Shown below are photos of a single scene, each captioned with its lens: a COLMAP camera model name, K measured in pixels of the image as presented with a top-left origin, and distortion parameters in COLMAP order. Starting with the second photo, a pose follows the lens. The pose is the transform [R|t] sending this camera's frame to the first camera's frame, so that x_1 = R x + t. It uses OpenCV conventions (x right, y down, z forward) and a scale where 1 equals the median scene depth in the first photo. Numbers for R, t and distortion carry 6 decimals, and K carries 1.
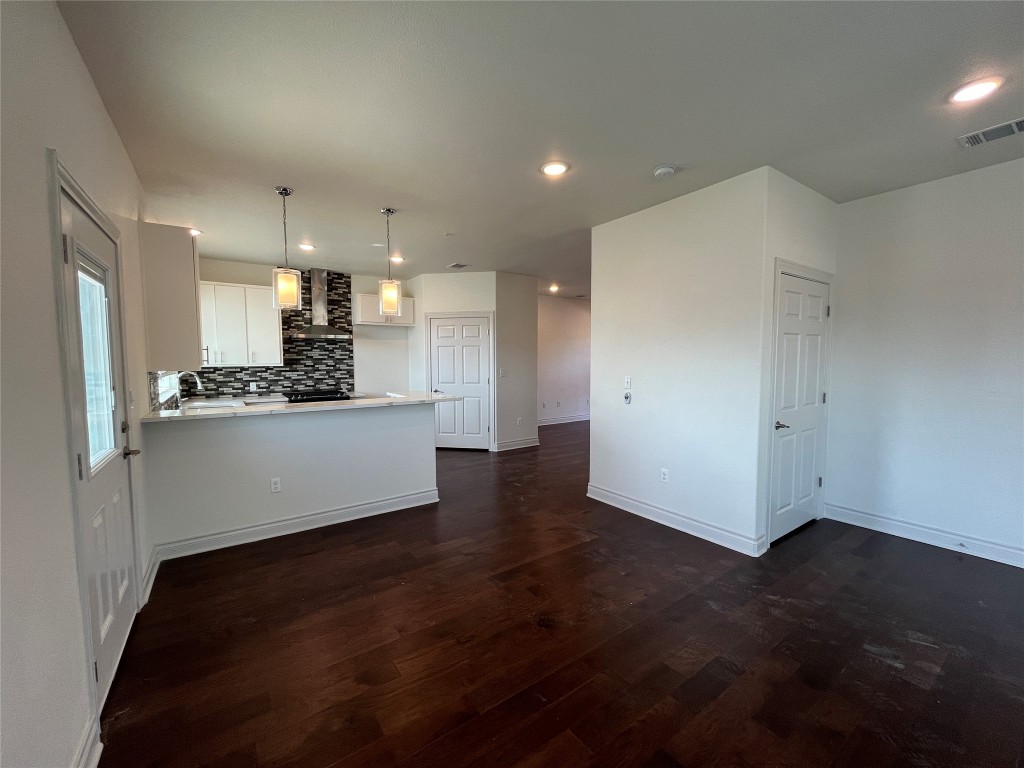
lens RADIAL K [[412.9, 0, 506.2], [0, 412.9, 383.2], [0, 0, 1]] dist [-0.002278, 0.000531]
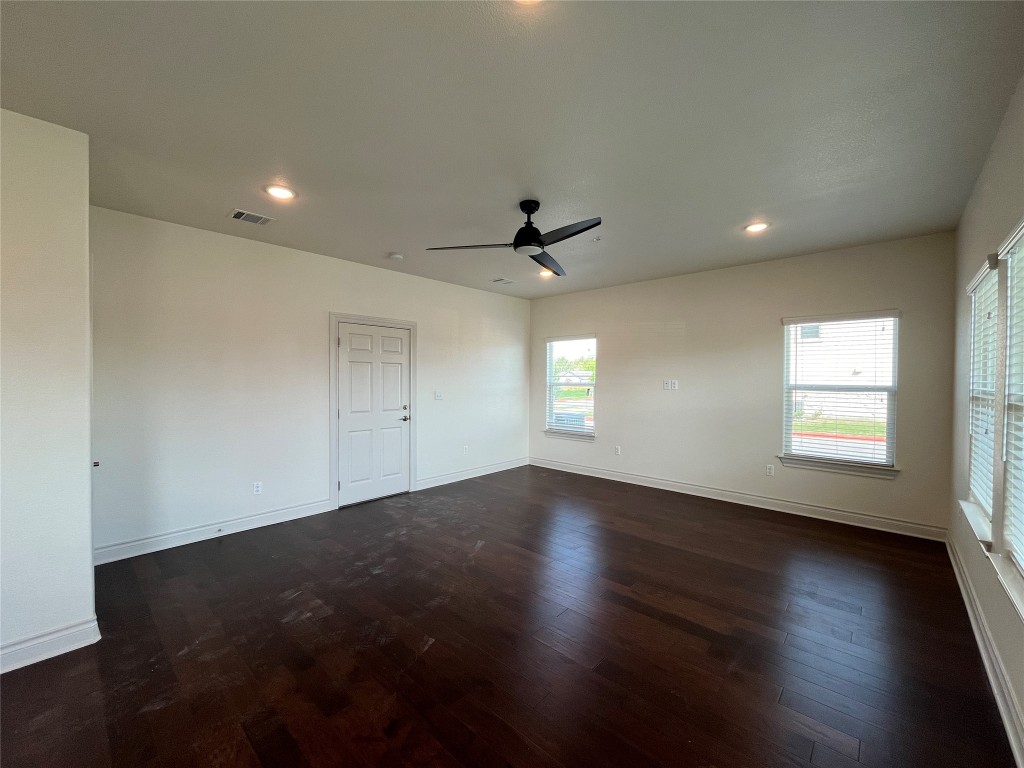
lens RADIAL K [[412.9, 0, 510.3], [0, 412.9, 383.8], [0, 0, 1]] dist [-0.002278, 0.000531]
pose [[-0.225431, -0.007534, 0.974230, -0.895232], [0.047938, 0.998673, 0.018815, -0.089768], [-0.973079, 0.050944, -0.224770, 1.187888]]
